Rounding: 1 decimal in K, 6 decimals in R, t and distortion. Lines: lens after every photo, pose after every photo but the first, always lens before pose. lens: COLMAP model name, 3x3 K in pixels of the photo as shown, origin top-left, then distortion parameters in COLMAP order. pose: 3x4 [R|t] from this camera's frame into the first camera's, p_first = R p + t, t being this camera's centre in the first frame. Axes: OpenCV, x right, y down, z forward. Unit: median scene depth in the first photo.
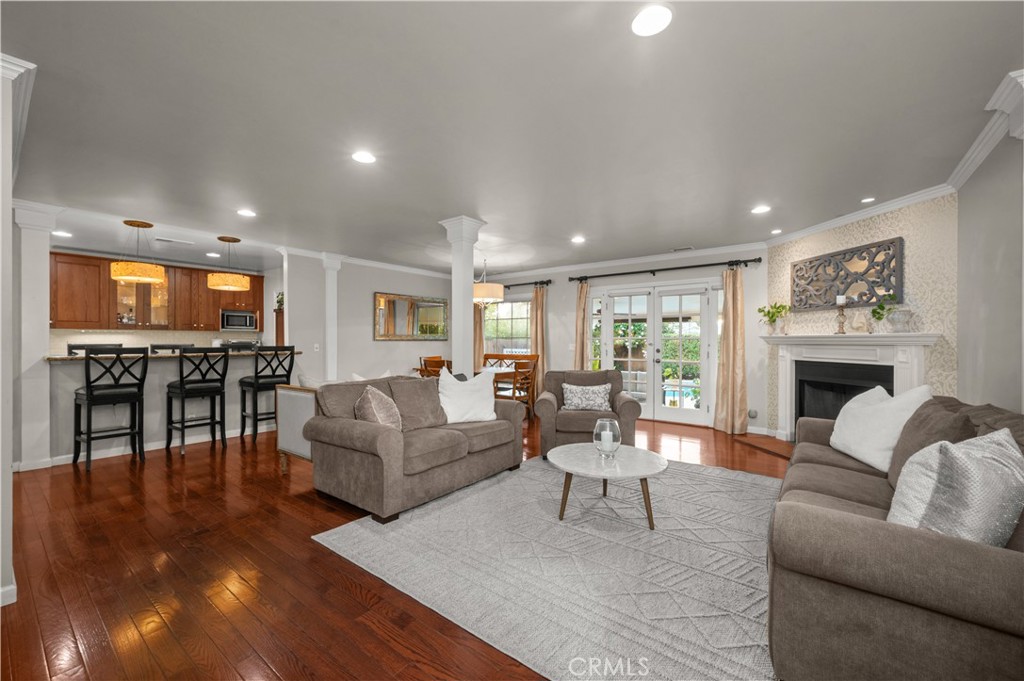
lens RADIAL K [[414.9, 0, 508.4], [0, 414.9, 340.9], [0, 0, 1]] dist [0.004287, -0.000301]
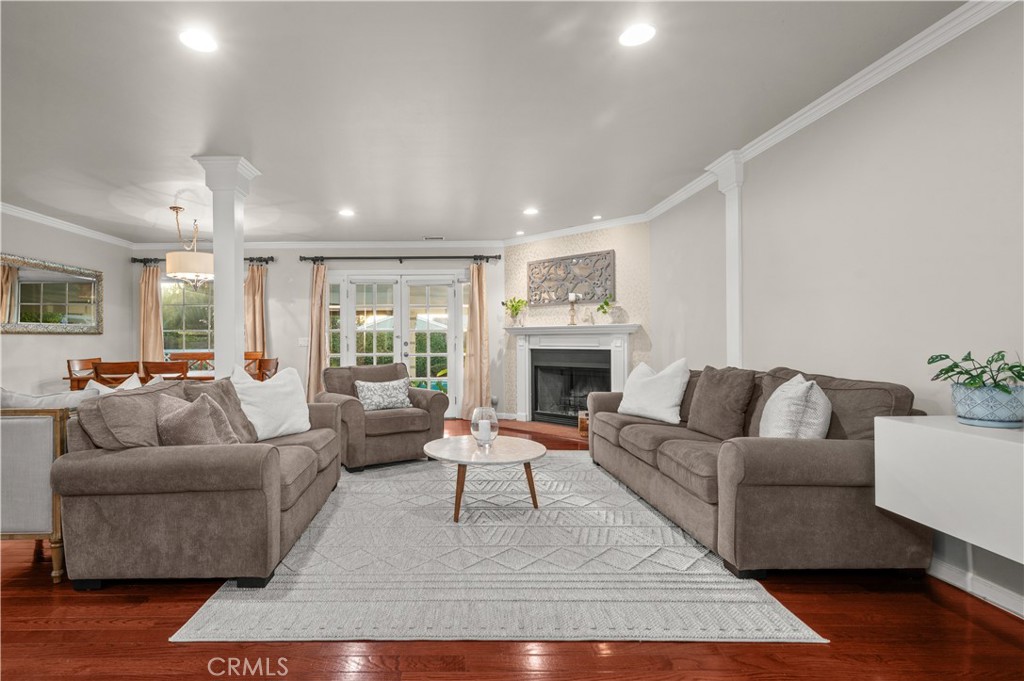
lens RADIAL K [[485.9, 0, 448.9], [0, 485.9, 334.1], [0, 0, 1]] dist [-0.002187, 0.000782]
pose [[0.792243, -0.000616, 0.610205, -0.300467], [0.007820, 0.999928, -0.009144, 0.017285], [-0.610155, 0.012016, 0.792191, 0.093160]]
